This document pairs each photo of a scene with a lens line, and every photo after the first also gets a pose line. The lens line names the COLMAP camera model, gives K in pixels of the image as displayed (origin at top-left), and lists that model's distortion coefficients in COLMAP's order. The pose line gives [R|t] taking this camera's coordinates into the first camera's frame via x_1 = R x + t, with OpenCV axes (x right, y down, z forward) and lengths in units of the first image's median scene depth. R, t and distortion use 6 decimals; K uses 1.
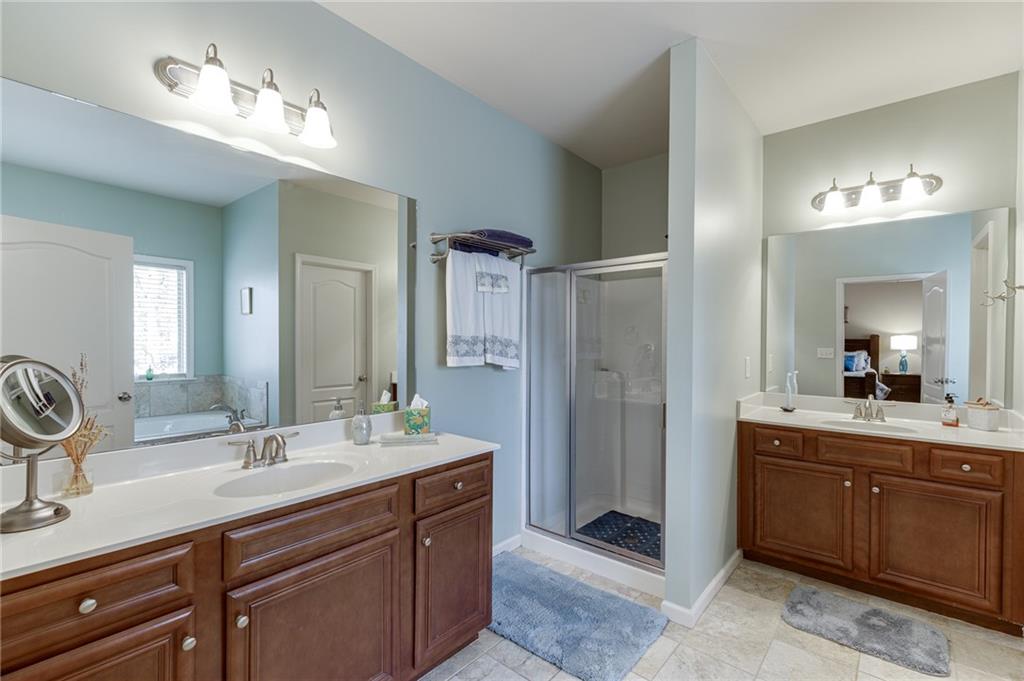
lens RADIAL K [[464.1, 0, 518.6], [0, 464.1, 342.6], [0, 0, 1]] dist [0.012460, -0.000886]
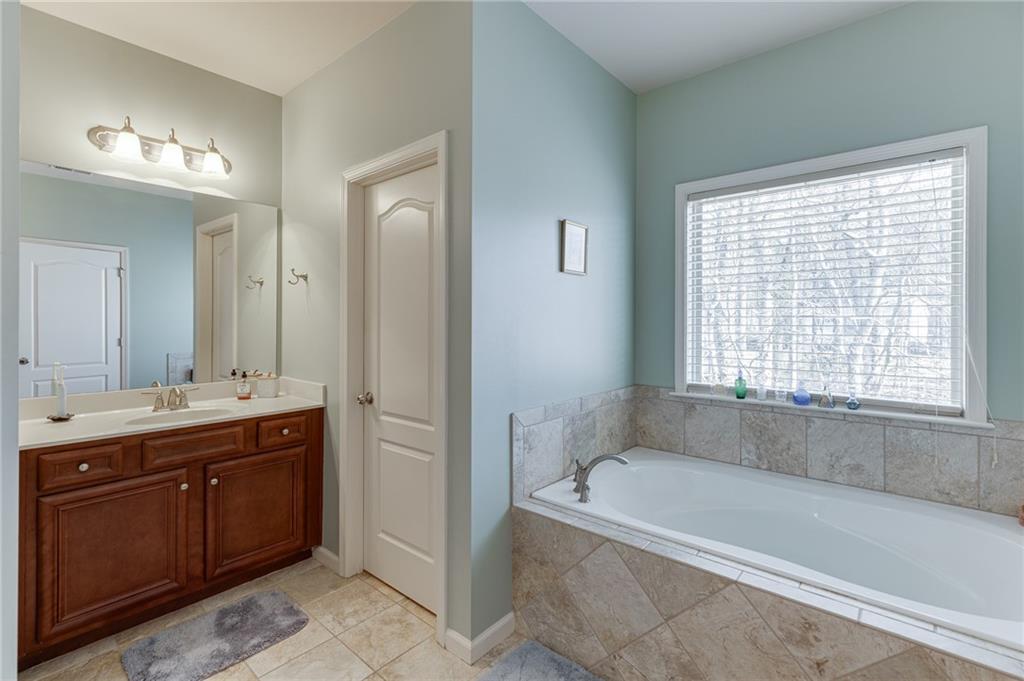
lens RADIAL K [[472.2, 0, 520.7], [0, 472.2, 320.9], [0, 0, 1]] dist [0.013125, -0.000687]
pose [[0.003198, -0.003652, 0.999988, -0.160155], [0.004194, 0.999985, 0.003638, -0.002127], [-0.999986, 0.004183, 0.003214, 0.371865]]
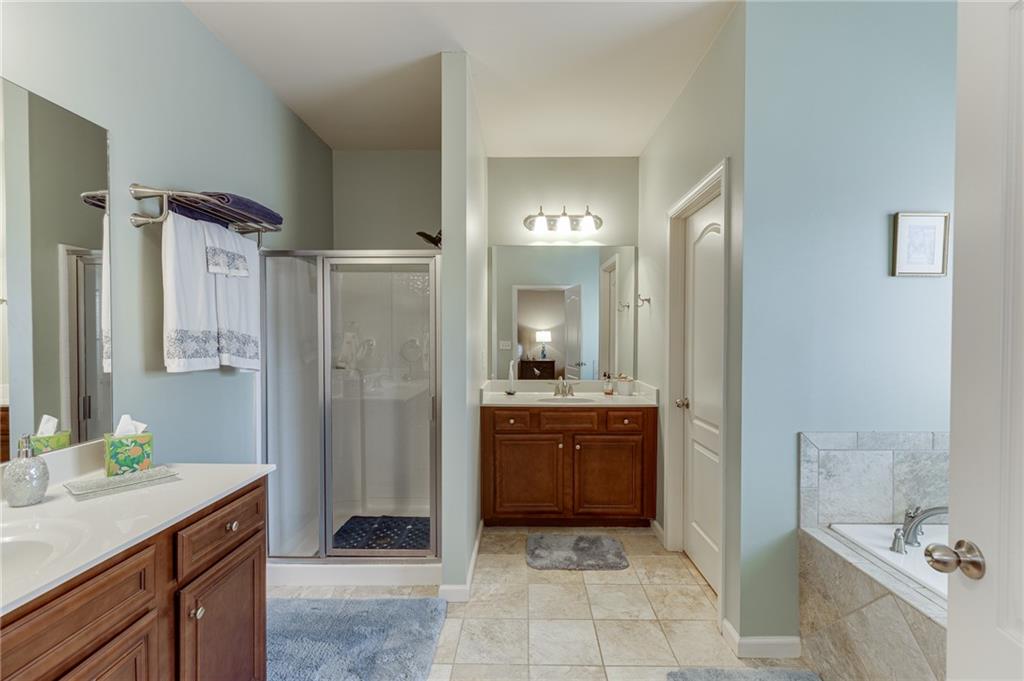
lens RADIAL K [[464.1, 0, 518.6], [0, 464.1, 342.6], [0, 0, 1]] dist [0.012460, -0.000886]
pose [[0.771870, -0.013695, 0.635633, -0.191831], [0.007430, 0.999894, 0.012521, -0.000376], [-0.635737, -0.004942, 0.771890, 0.084144]]
